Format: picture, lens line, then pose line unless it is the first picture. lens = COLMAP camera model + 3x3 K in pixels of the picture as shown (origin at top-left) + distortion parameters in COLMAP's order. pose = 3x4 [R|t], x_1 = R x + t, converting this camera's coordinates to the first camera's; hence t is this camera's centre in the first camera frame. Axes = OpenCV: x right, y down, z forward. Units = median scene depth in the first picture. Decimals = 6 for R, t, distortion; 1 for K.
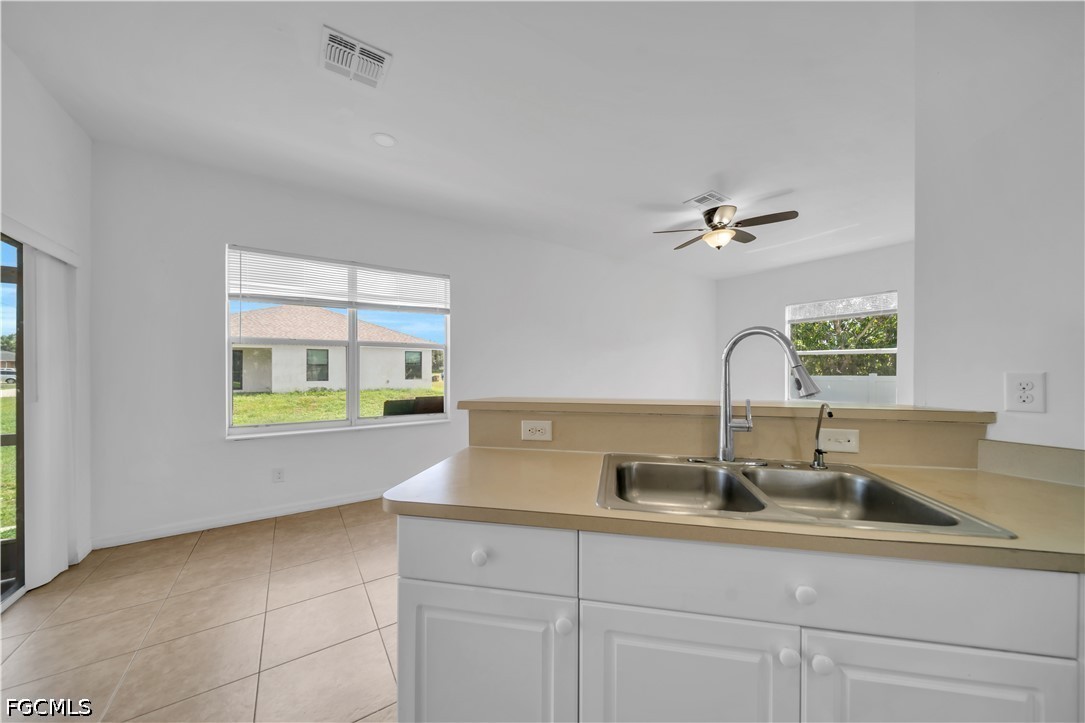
lens RADIAL K [[374.5, 0, 546.4], [0, 374.5, 368.6], [0, 0, 1]] dist [0.000843, -0.001572]
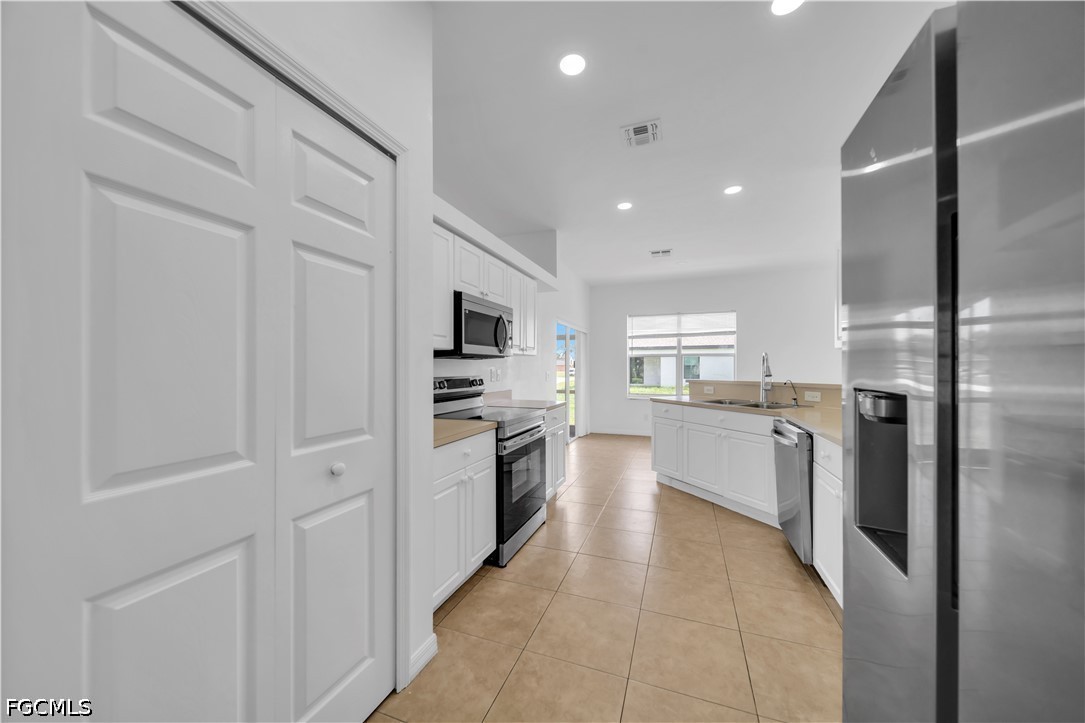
lens RADIAL K [[374.5, 0, 546.4], [0, 374.5, 368.6], [0, 0, 1]] dist [0.000843, -0.001572]
pose [[0.582018, 0.000319, -0.813176, 0.650138], [-0.004586, 0.999985, -0.002890, 0.010422], [0.813163, 0.005411, 0.582011, -0.666626]]
